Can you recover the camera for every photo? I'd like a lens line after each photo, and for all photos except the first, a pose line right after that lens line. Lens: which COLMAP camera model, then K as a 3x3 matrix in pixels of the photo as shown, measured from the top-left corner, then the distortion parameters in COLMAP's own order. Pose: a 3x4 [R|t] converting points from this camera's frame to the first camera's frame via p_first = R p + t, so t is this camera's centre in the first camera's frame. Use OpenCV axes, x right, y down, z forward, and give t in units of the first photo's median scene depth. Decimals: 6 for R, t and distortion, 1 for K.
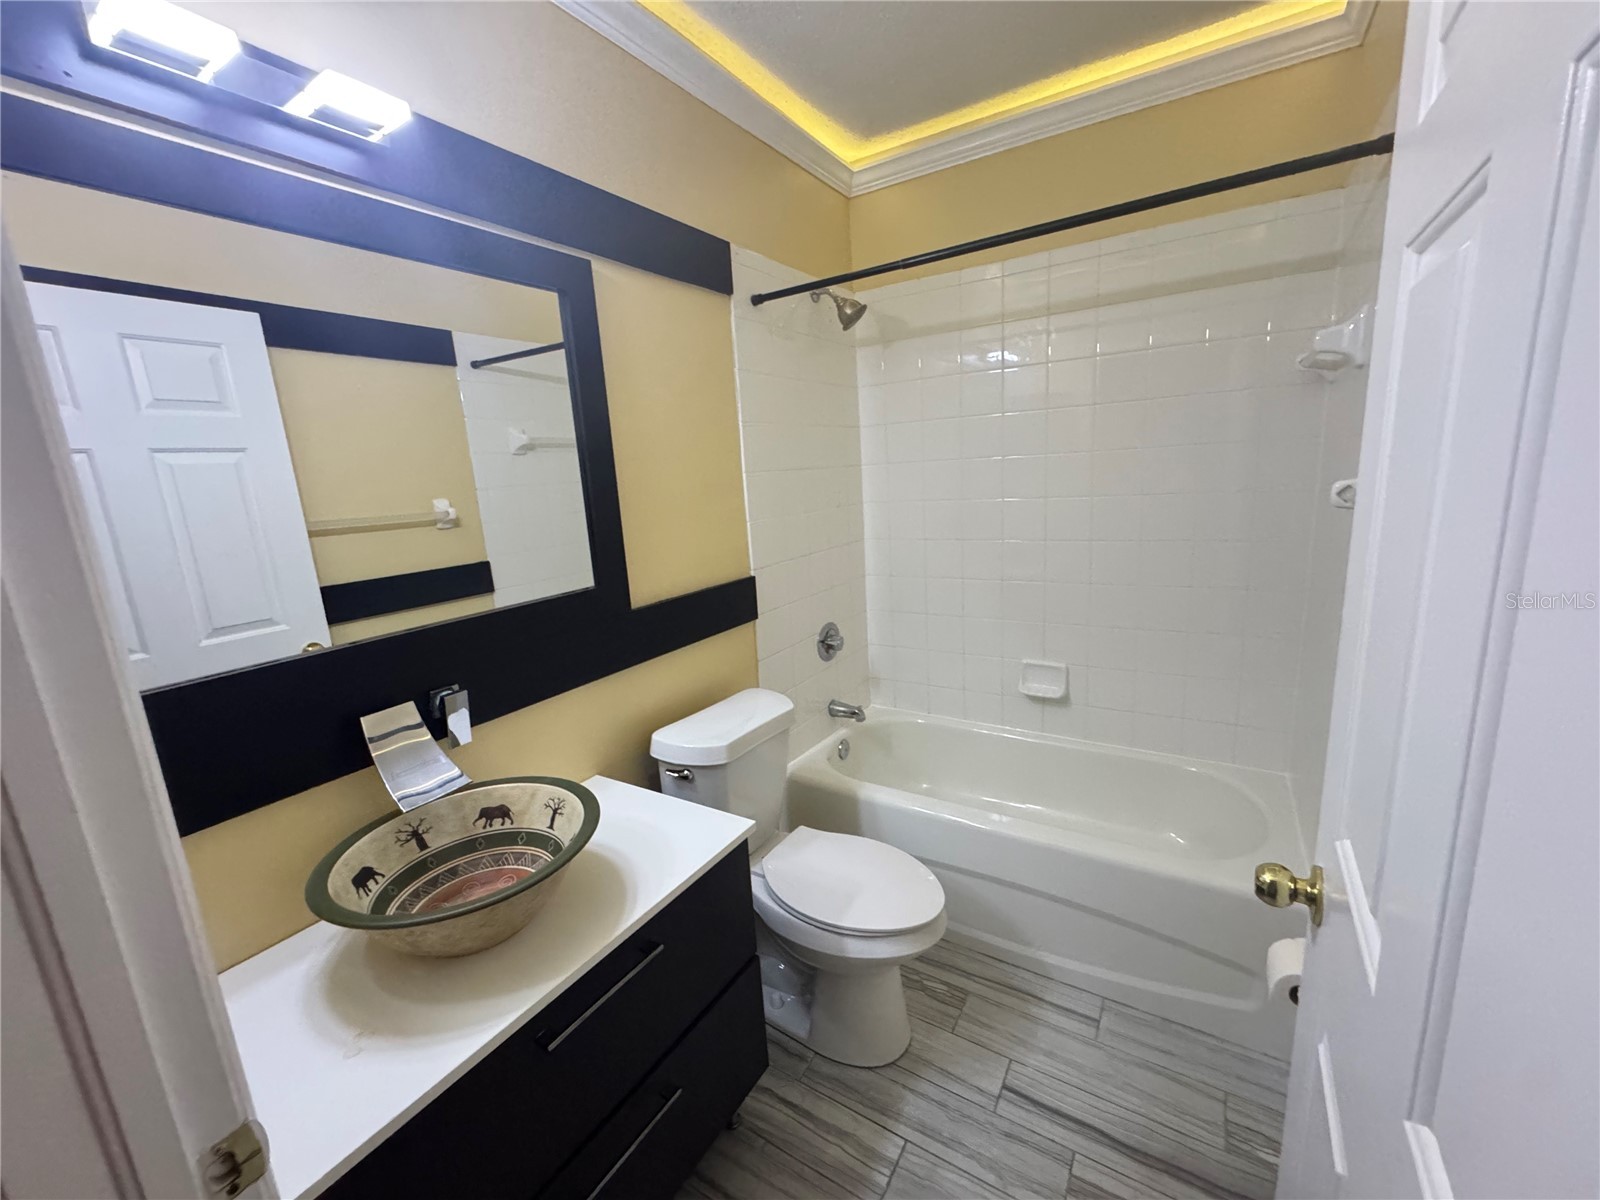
lens RADIAL K [[644.5, 0, 801.3], [0, 644.5, 598.6], [0, 0, 1]] dist [0.003591, -0.000987]
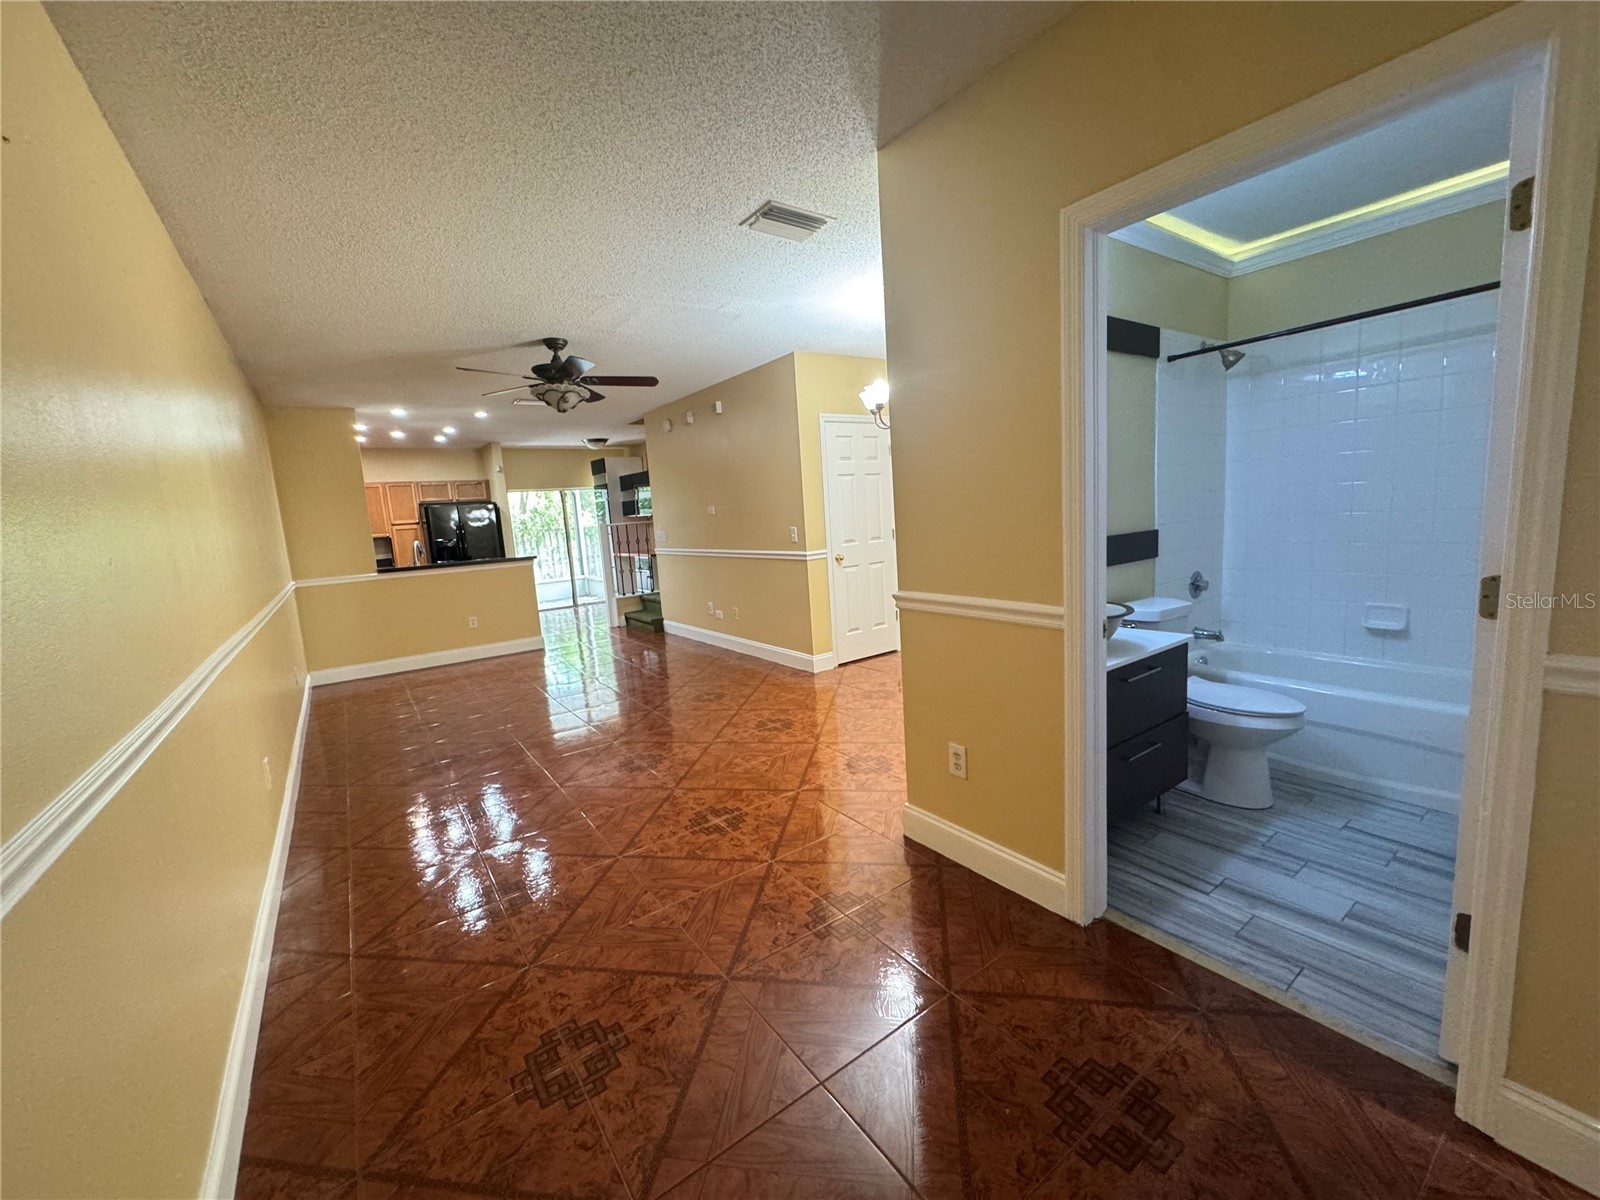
lens RADIAL K [[644.5, 0, 802.7], [0, 644.5, 601.9], [0, 0, 1]] dist [0.003591, -0.000987]
pose [[0.929178, 0.047585, -0.366556, -0.255992], [-0.061046, 0.997816, -0.025211, 0.204999], [0.364556, 0.045803, 0.930054, -0.686281]]
